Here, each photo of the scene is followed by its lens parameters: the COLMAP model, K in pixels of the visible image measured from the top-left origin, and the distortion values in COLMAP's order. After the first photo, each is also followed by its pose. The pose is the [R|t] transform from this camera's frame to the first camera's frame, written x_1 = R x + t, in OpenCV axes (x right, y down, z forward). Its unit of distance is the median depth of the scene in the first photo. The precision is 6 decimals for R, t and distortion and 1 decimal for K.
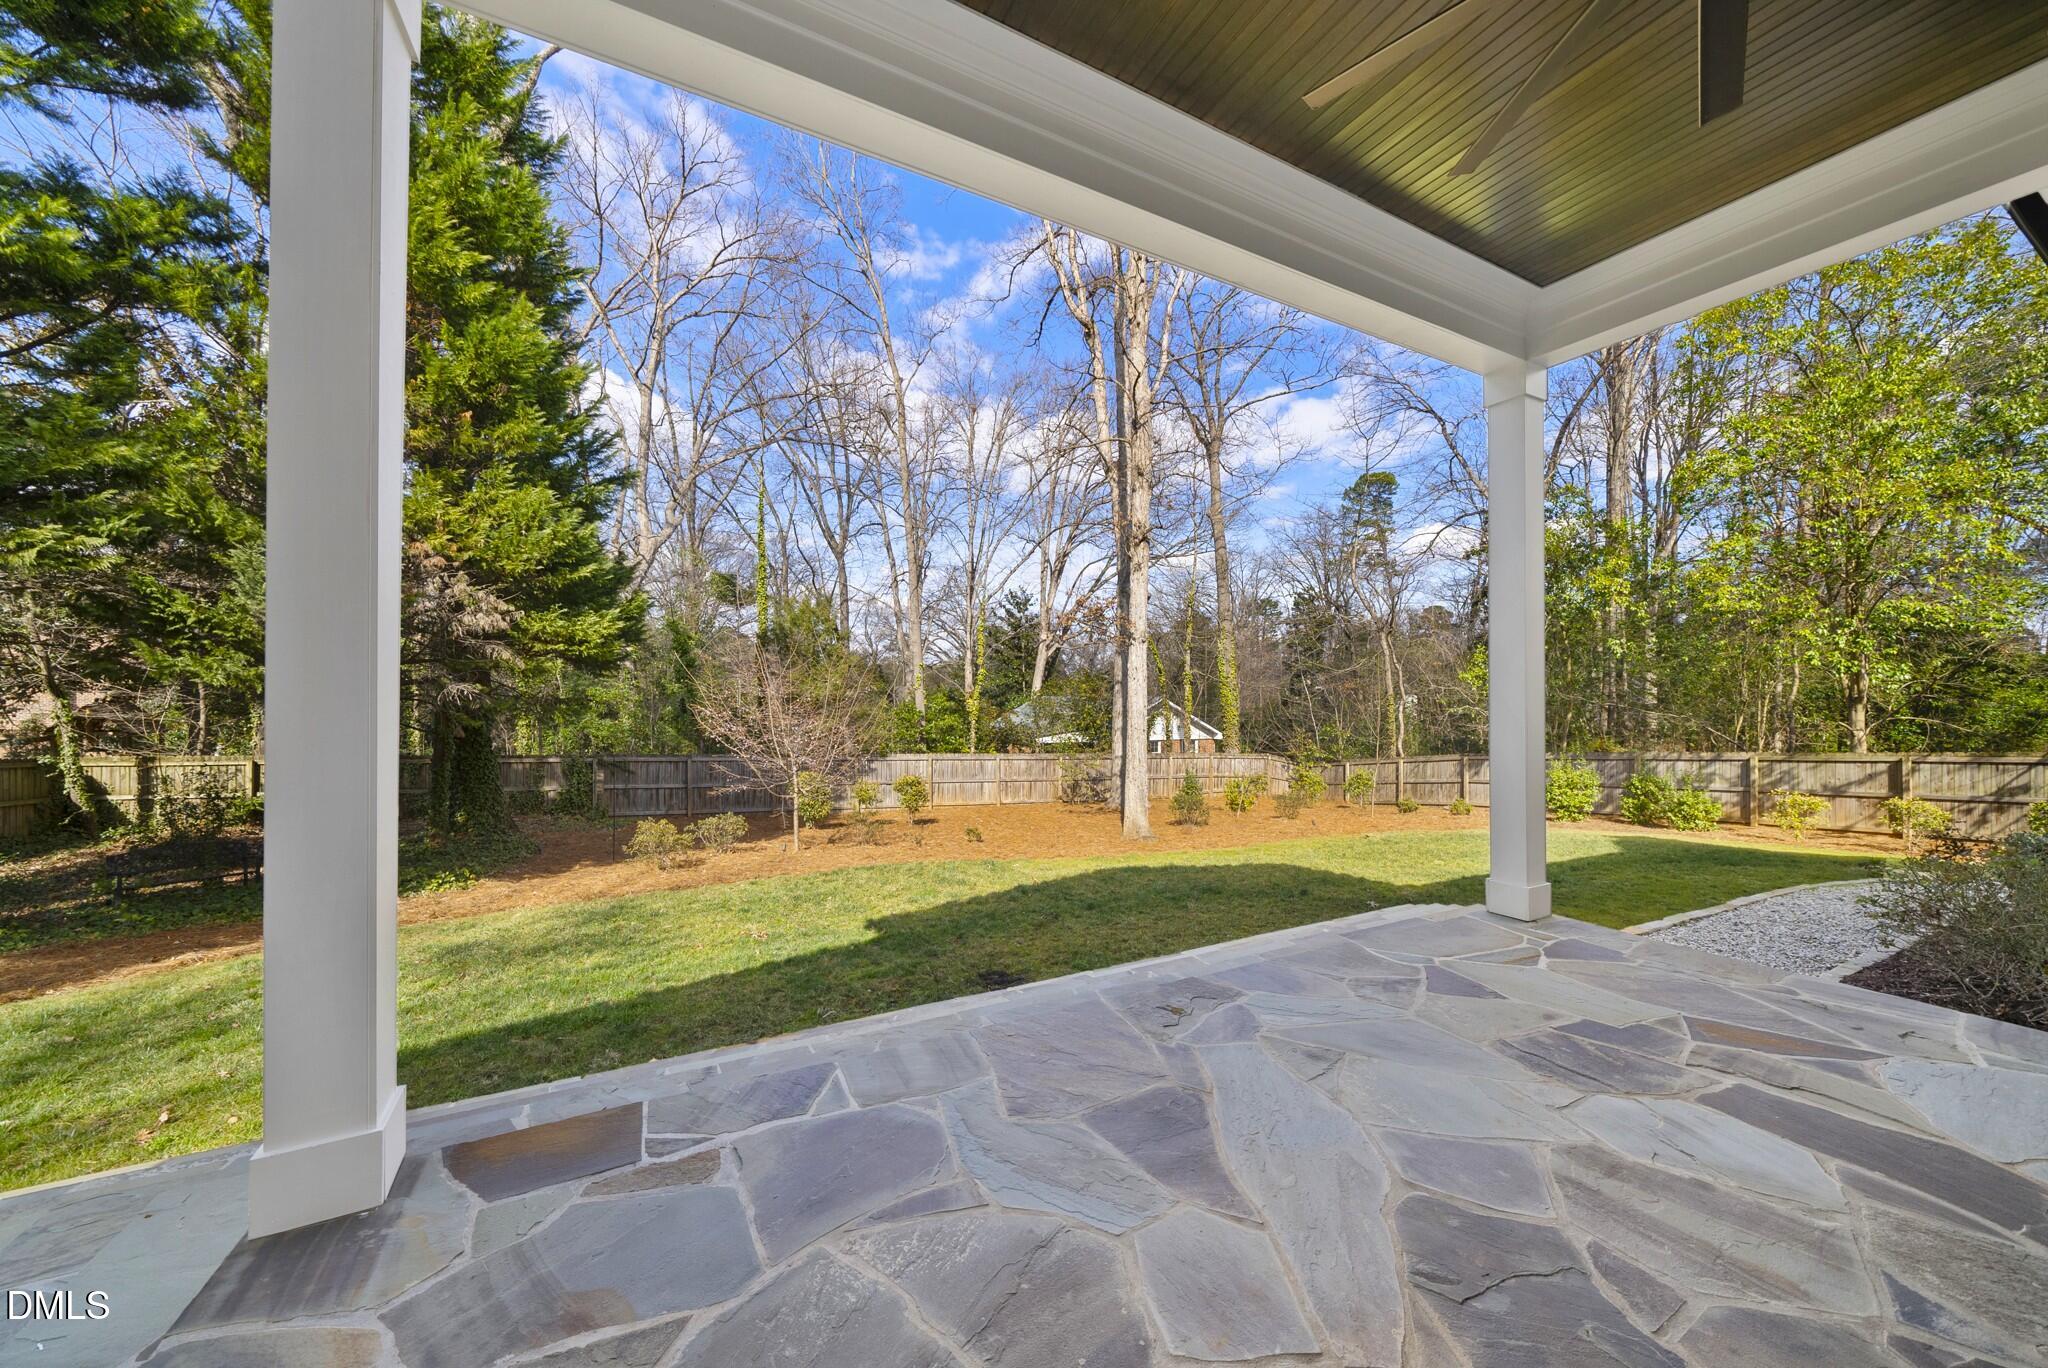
lens RADIAL K [[712.7, 0, 1035.6], [0, 712.7, 691.2], [0, 0, 1]] dist [-0.008819, -0.000347]
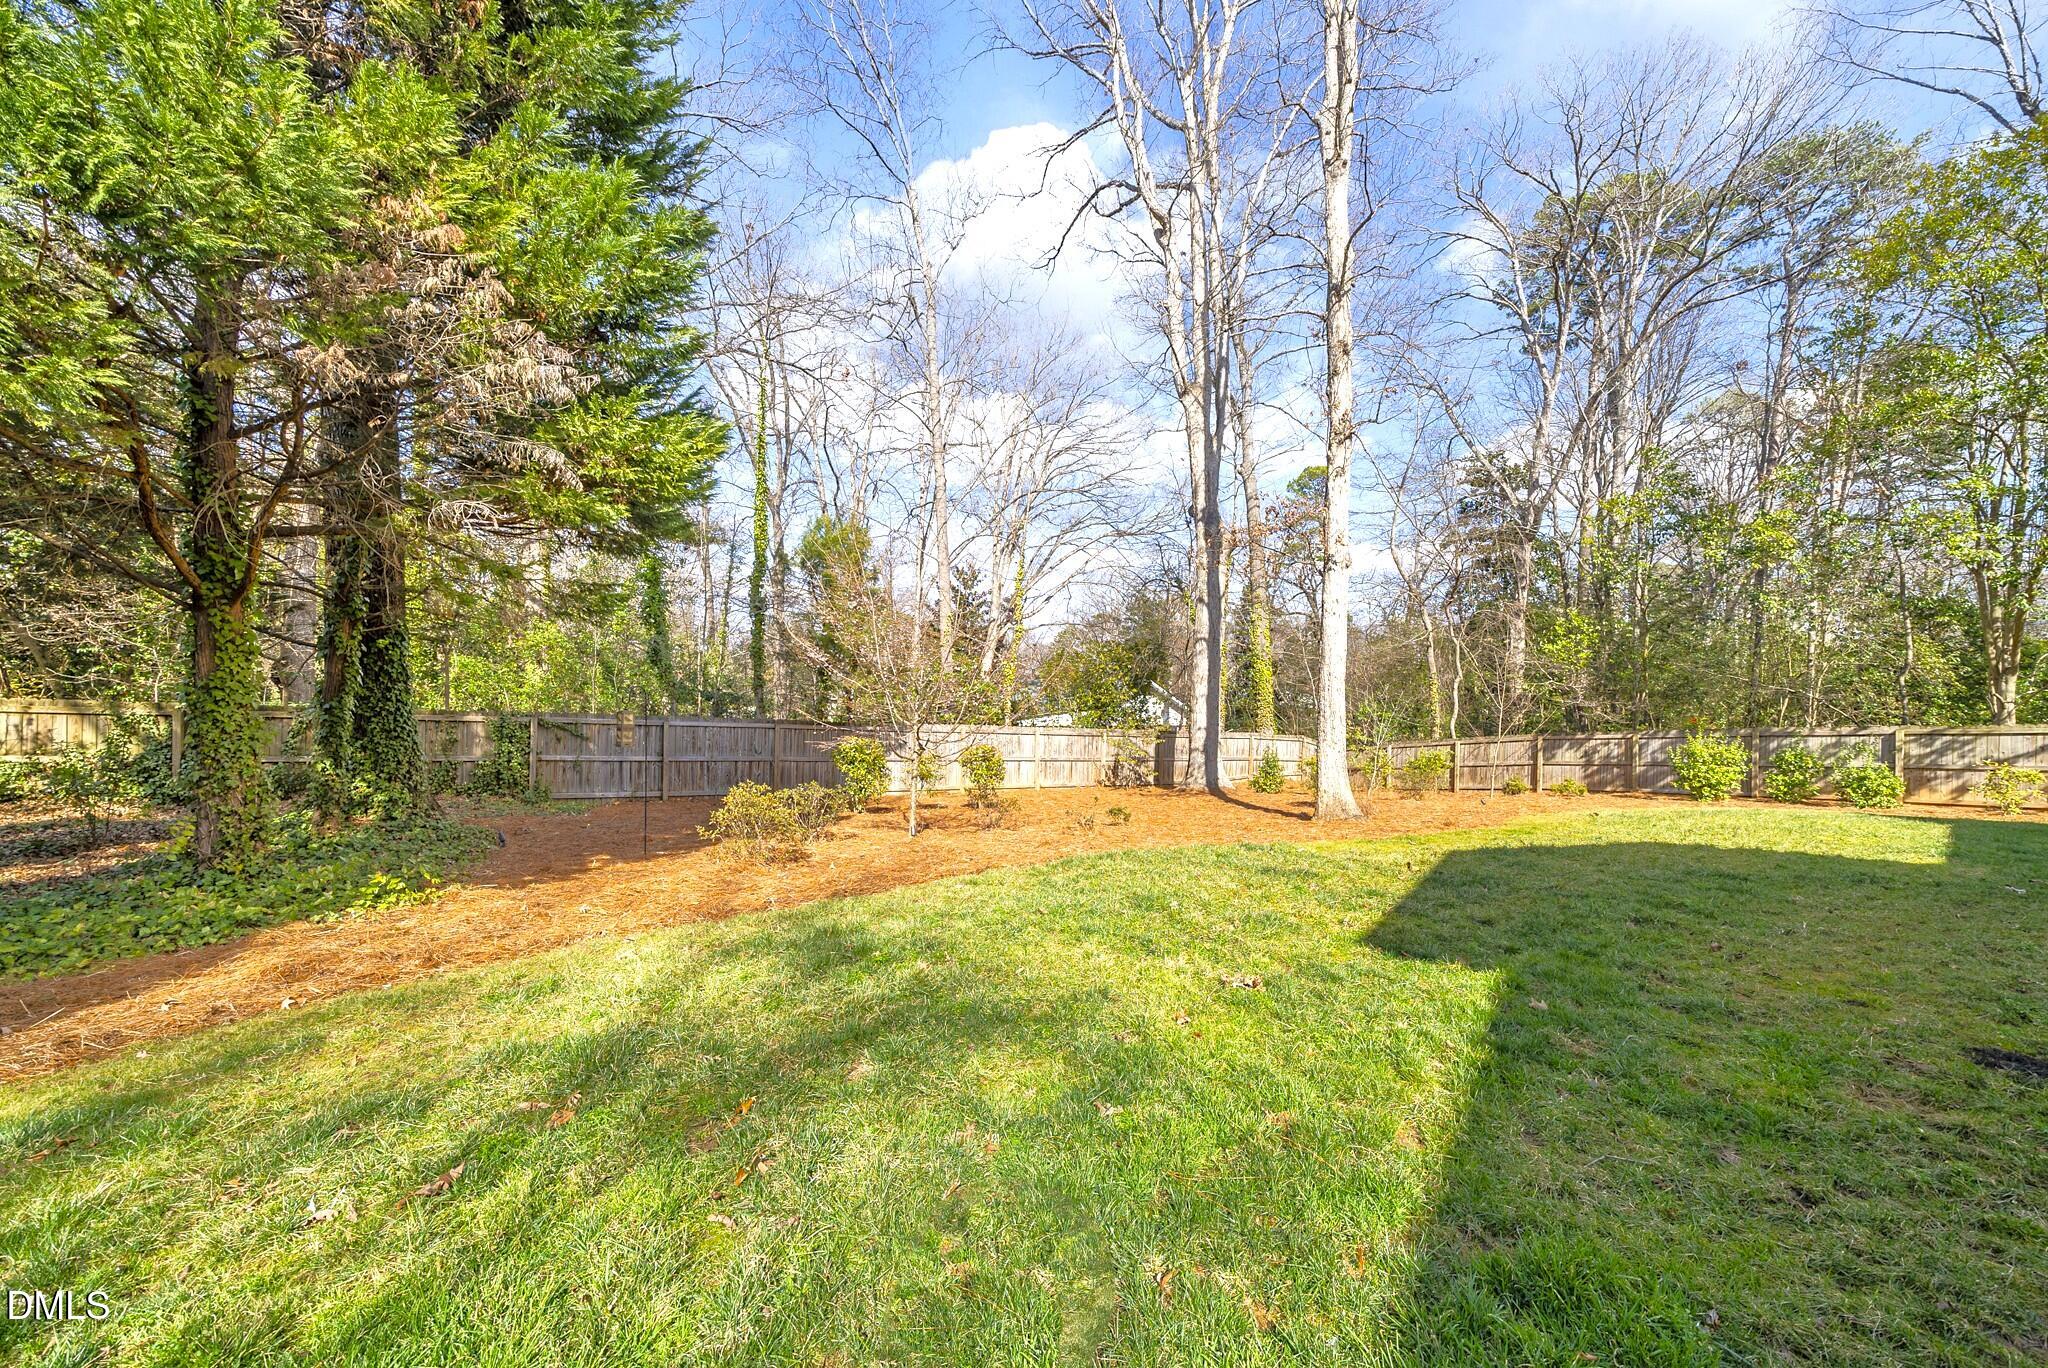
lens RADIAL K [[712.7, 0, 1007.9], [0, 712.7, 688.8], [0, 0, 1]] dist [-0.008819, -0.000347]
pose [[0.989316, 0.021525, 0.144187, -0.256704], [-0.020456, 0.999751, -0.008892, 0.063737], [-0.144343, 0.005847, 0.989510, 0.228897]]
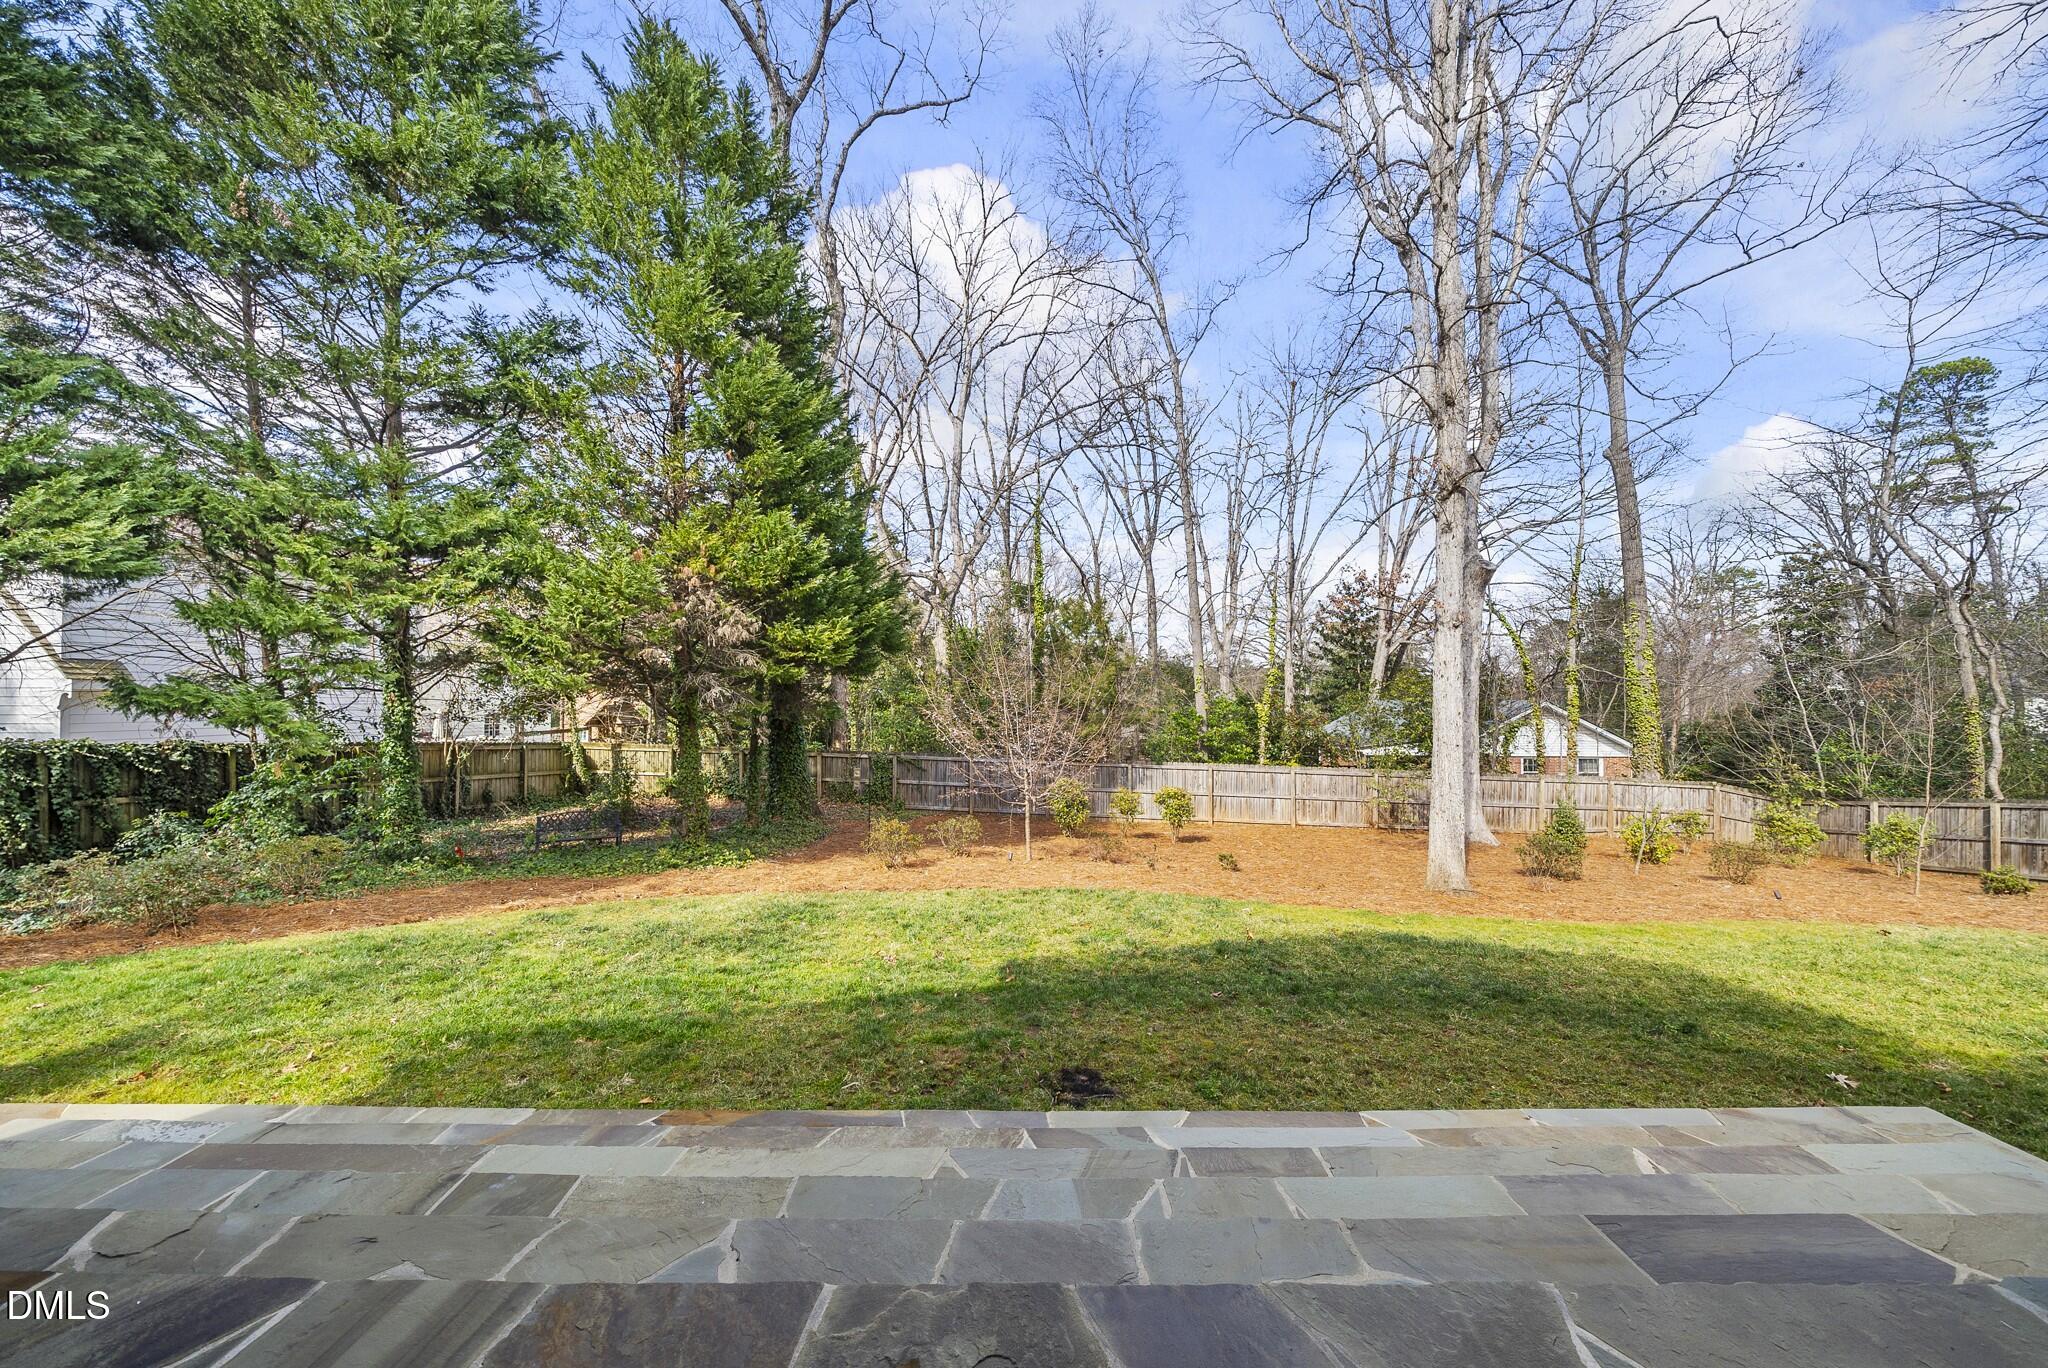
lens RADIAL K [[712.7, 0, 1029.8], [0, 712.7, 687.8], [0, 0, 1]] dist [-0.008819, -0.000347]
pose [[0.885144, -0.007272, -0.465260, 0.084235], [0.002446, 0.999937, -0.010975, 0.001366], [0.465311, 0.008577, 0.885106, 0.110817]]
